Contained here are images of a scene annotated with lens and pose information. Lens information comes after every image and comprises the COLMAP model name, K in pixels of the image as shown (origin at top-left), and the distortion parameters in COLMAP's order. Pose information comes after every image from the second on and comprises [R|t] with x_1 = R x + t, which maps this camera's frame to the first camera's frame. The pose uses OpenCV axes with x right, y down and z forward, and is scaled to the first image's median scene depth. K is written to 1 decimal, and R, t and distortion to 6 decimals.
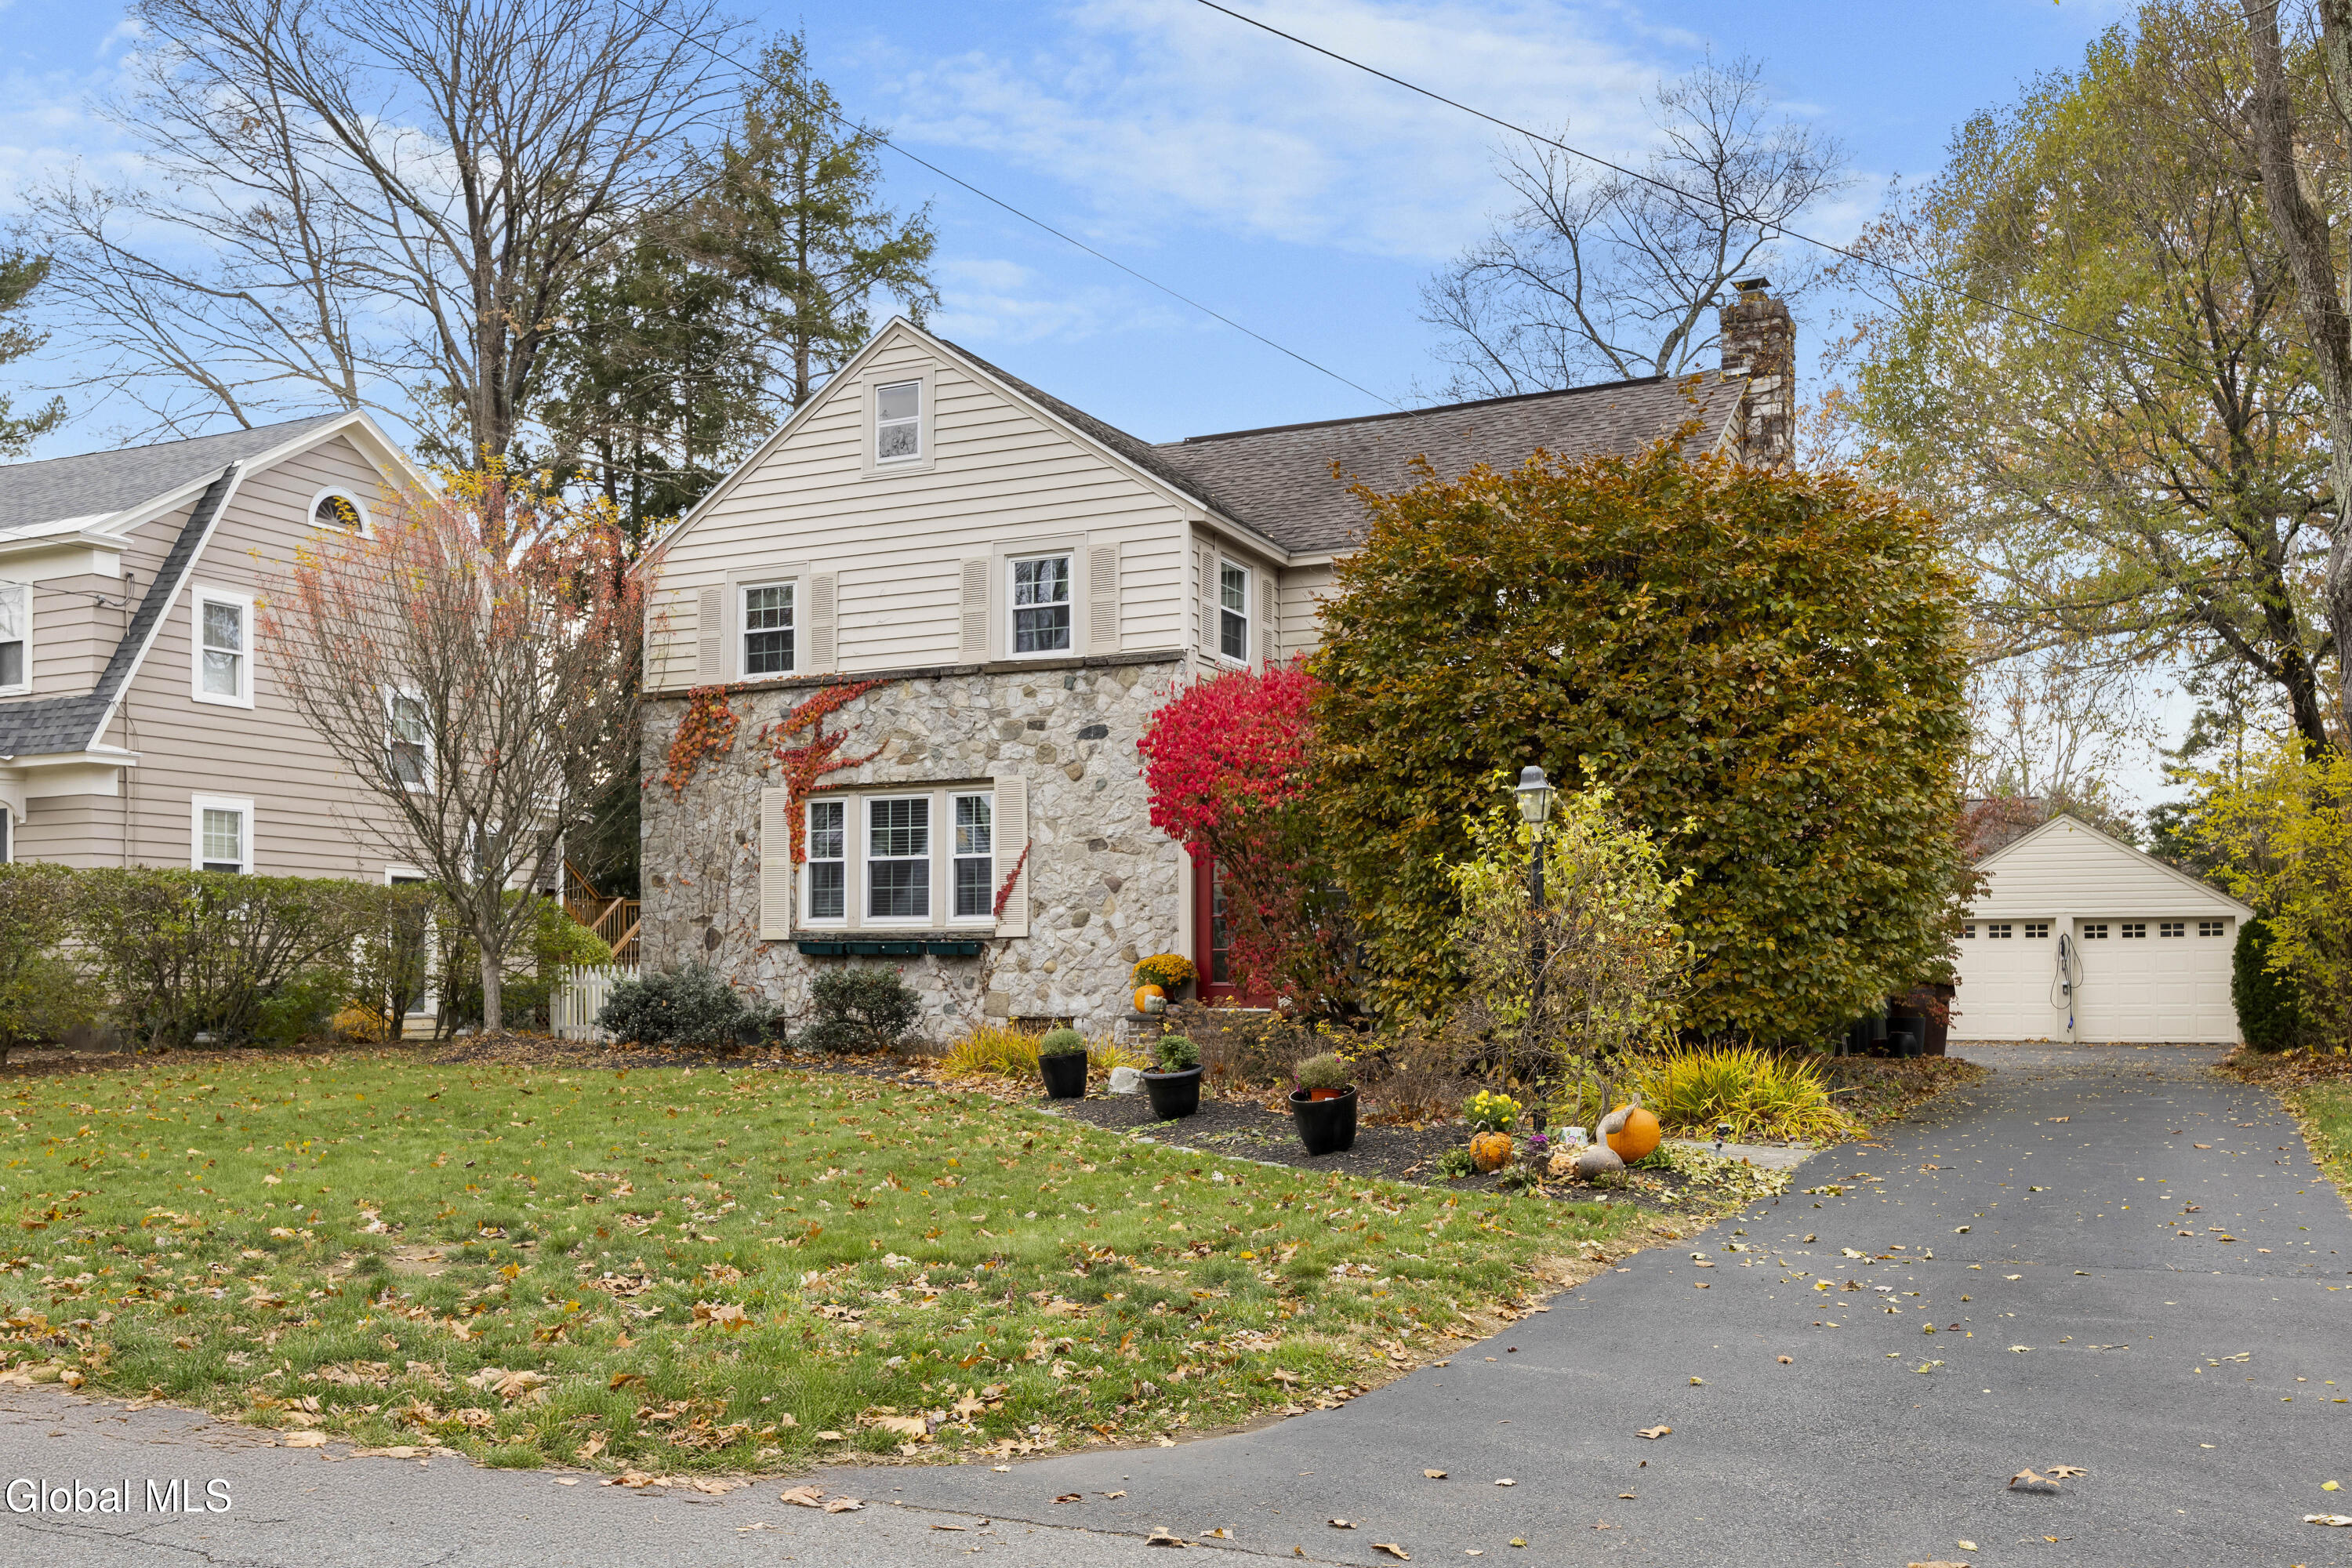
lens RADIAL K [[2242.8, 0, 1175.7], [0, 2242.8, 777.8], [0, 0, 1]] dist [0.015147, 0.000000]
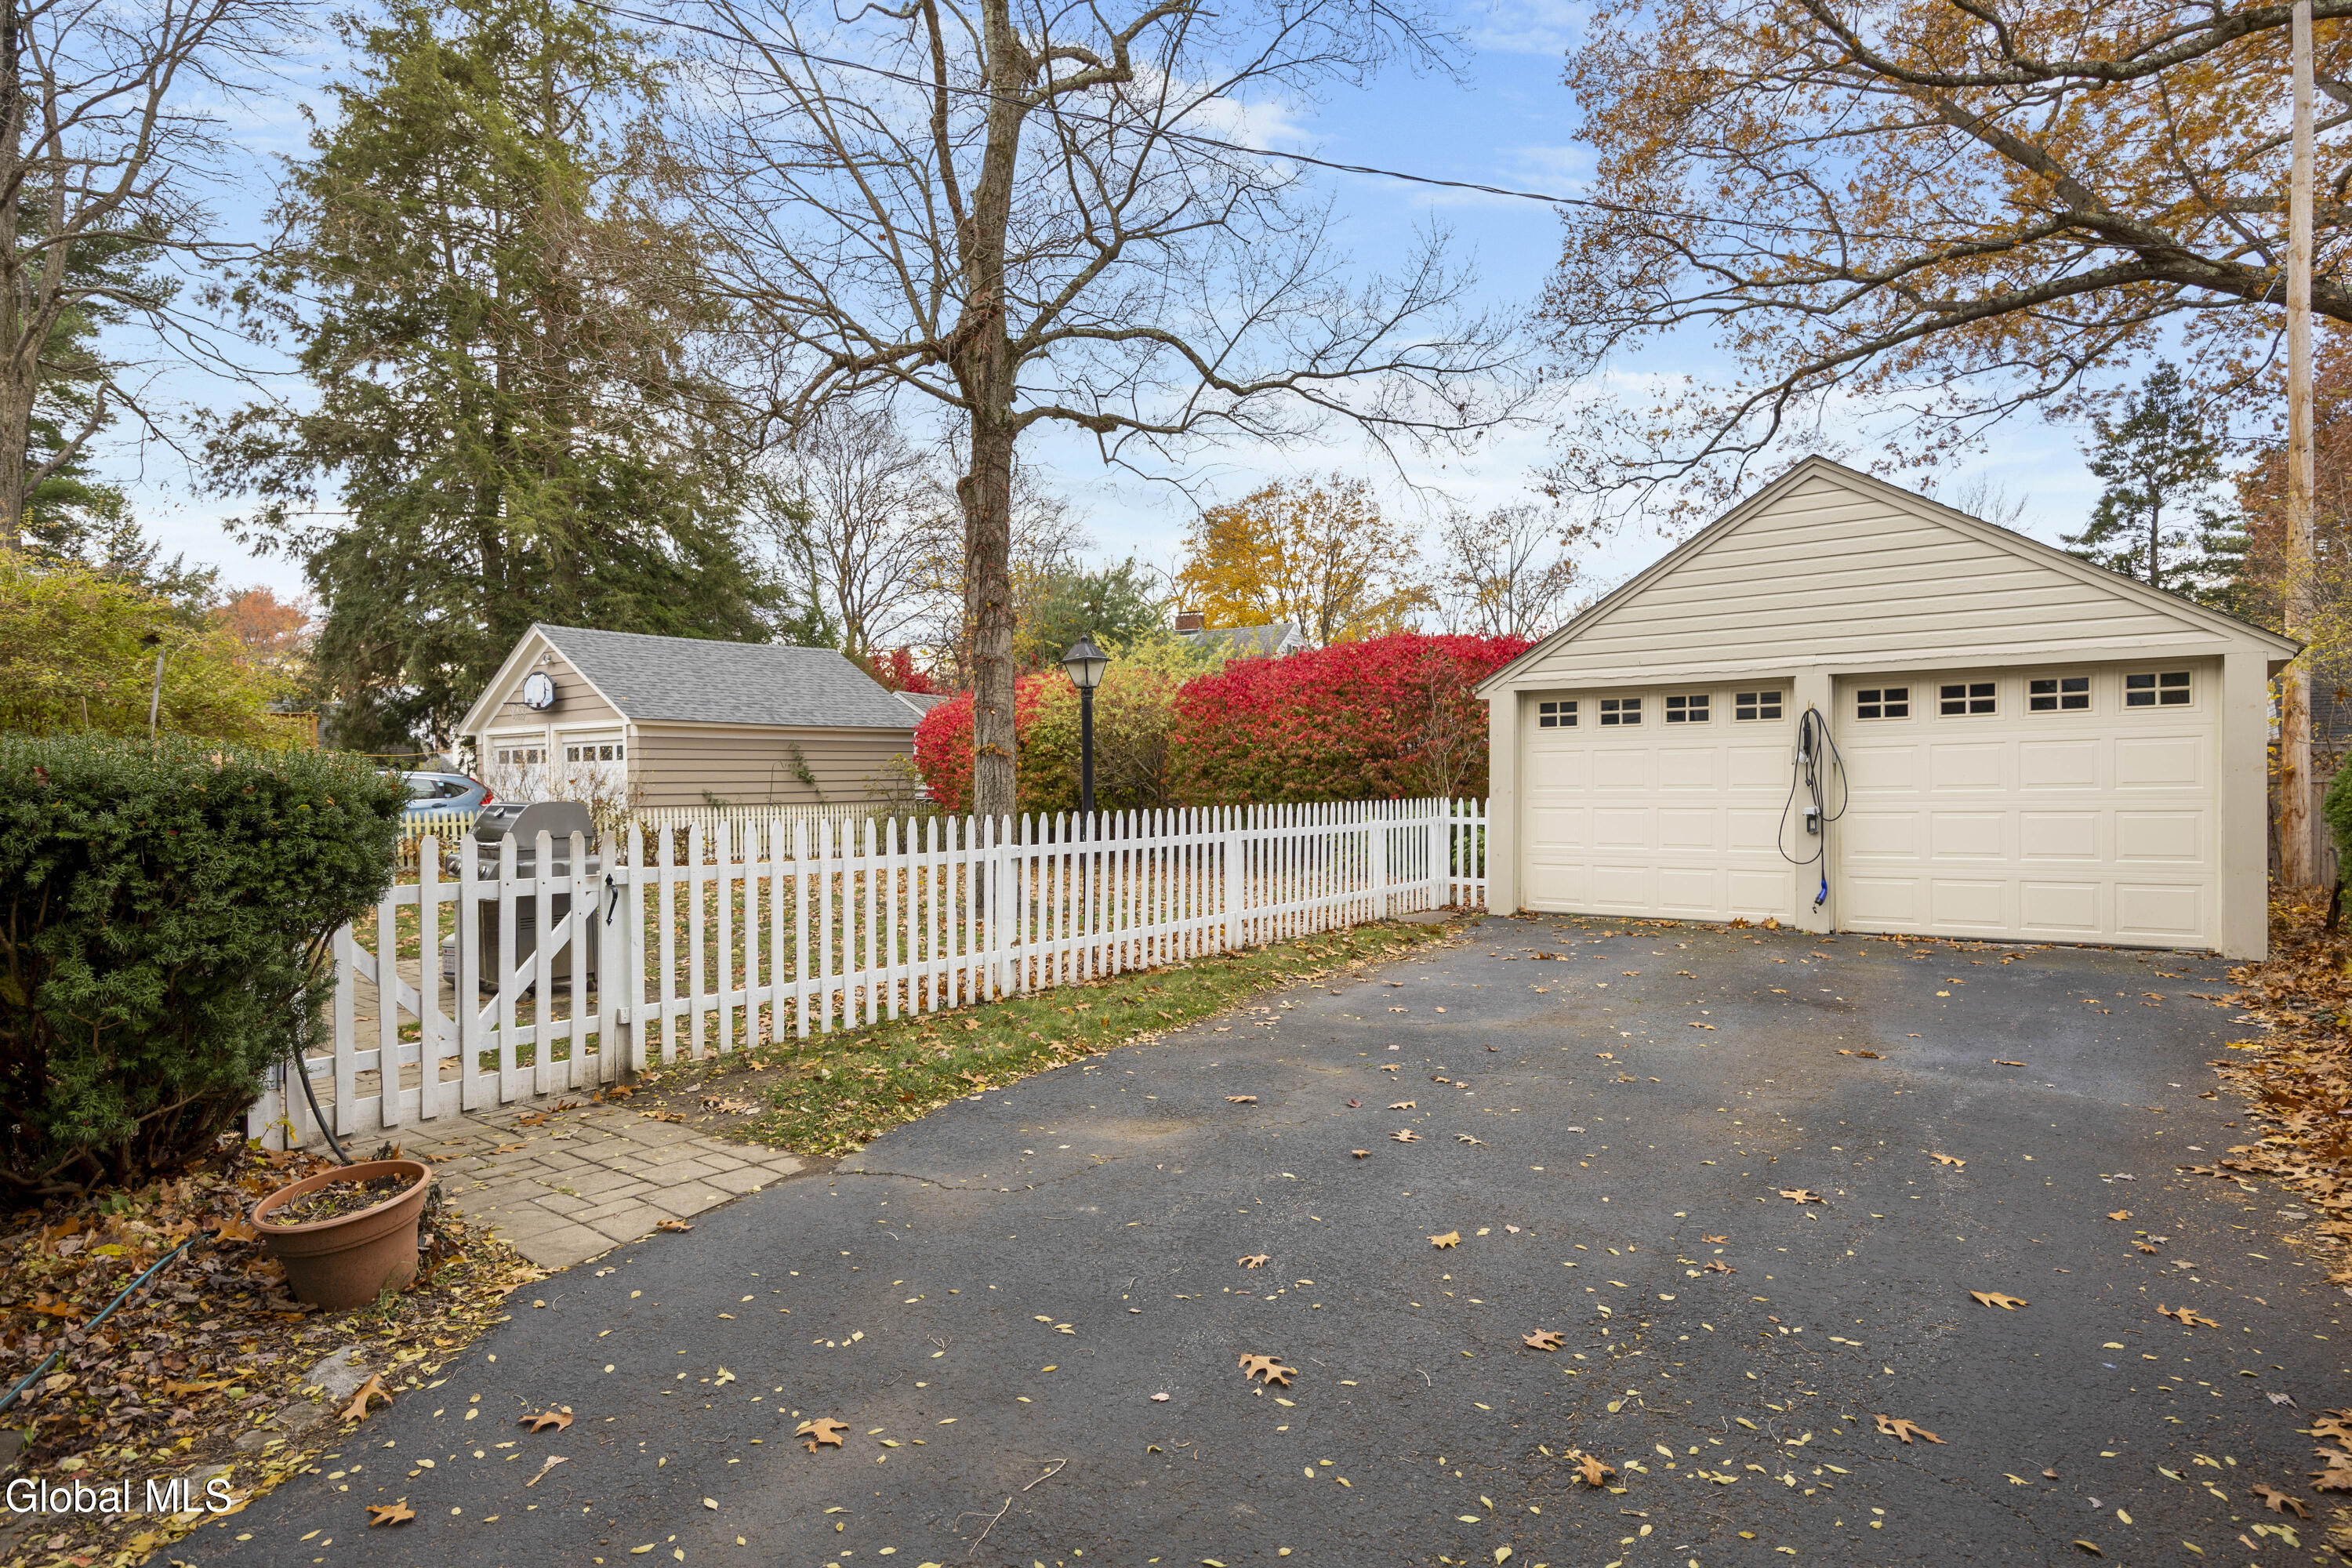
lens RADIAL K [[1293.5, 0, 1177.3], [0, 1293.5, 773.0], [0, 0, 1]] dist [-0.004504, -0.000535]
pose [[0.981885, -0.009296, -0.189251, 0.267058], [0.025297, 0.996285, 0.082312, 0.048359], [0.187783, -0.085609, 0.978473, 0.597876]]
